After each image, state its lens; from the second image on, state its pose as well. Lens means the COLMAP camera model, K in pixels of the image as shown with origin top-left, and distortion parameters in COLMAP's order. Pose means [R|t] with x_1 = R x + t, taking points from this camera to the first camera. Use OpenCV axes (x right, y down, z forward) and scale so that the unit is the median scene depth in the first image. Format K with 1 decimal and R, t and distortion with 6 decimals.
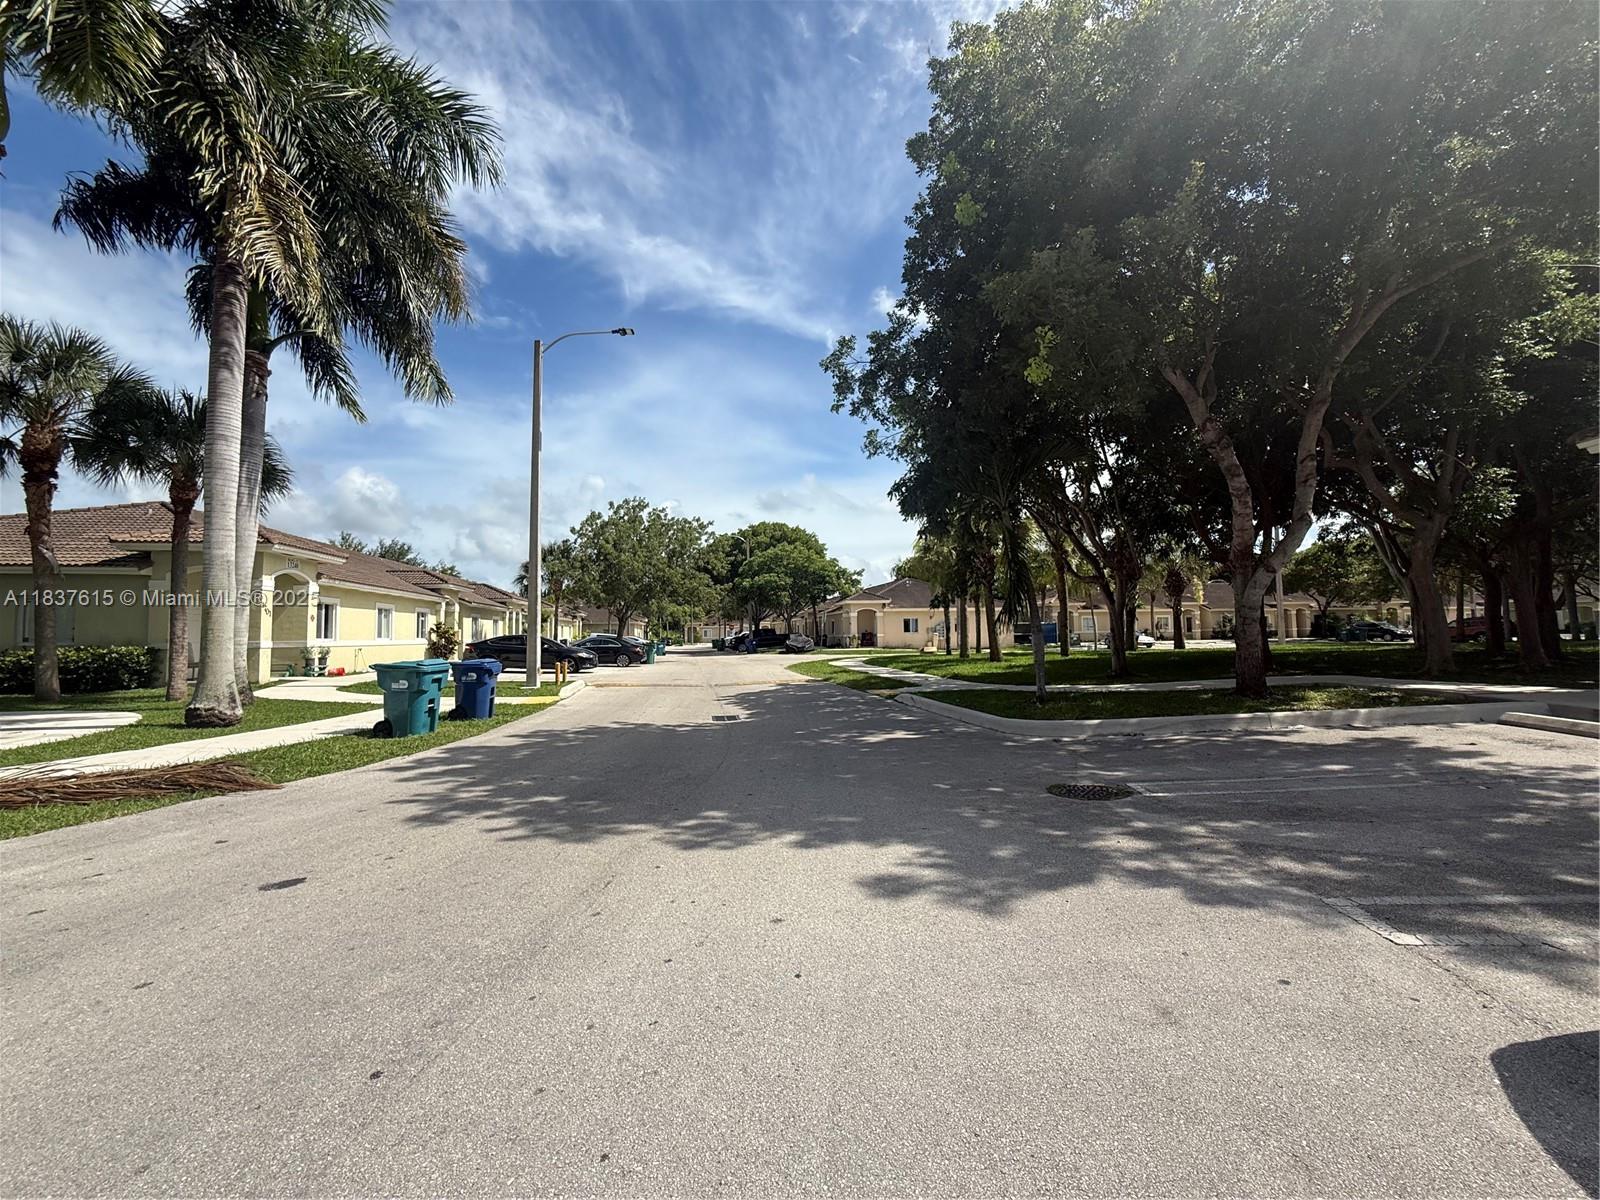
lens RADIAL K [[637.1, 0, 800.5], [0, 637.1, 598.3], [0, 0, 1]] dist [0.000011, -0.000176]
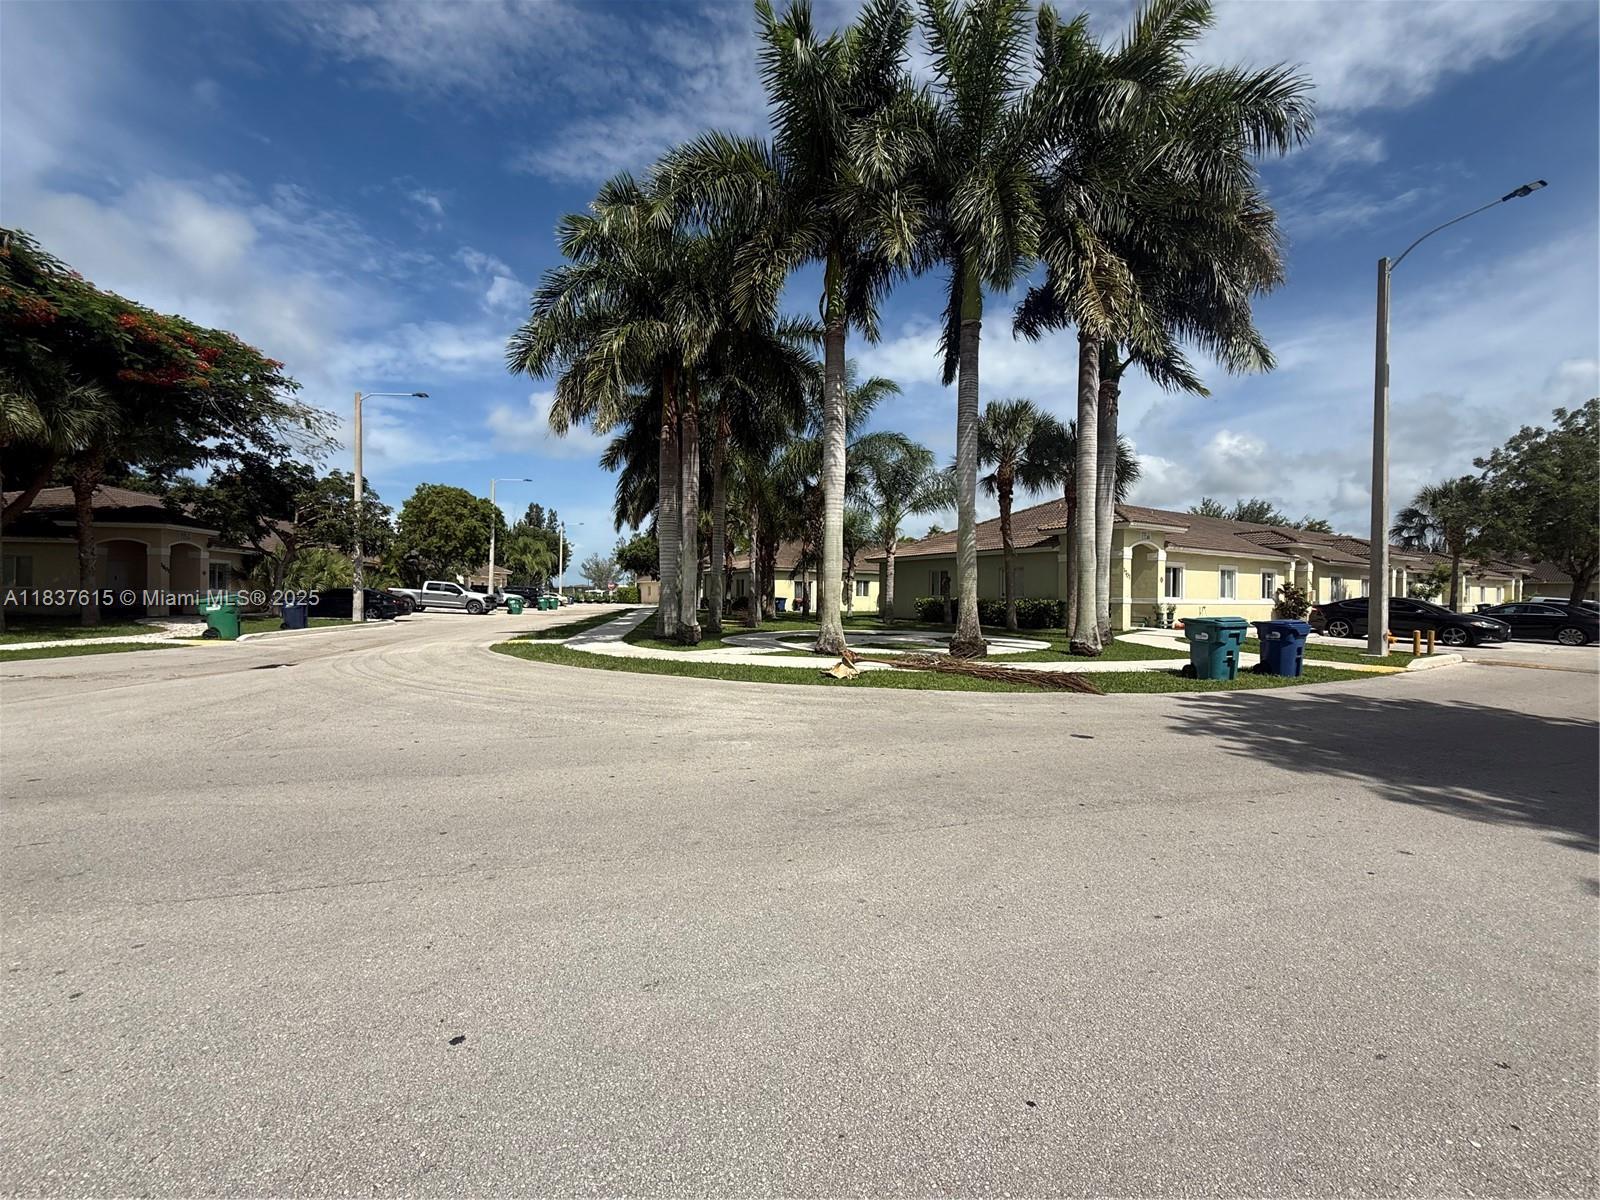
lens RADIAL K [[637.1, 0, 800.5], [0, 637.1, 598.3], [0, 0, 1]] dist [0.000011, -0.000176]
pose [[0.360764, 0.020938, -0.932422, 0.125028], [0.038562, 0.998558, 0.037343, -0.005987], [0.931860, -0.049428, 0.359437, -0.077778]]
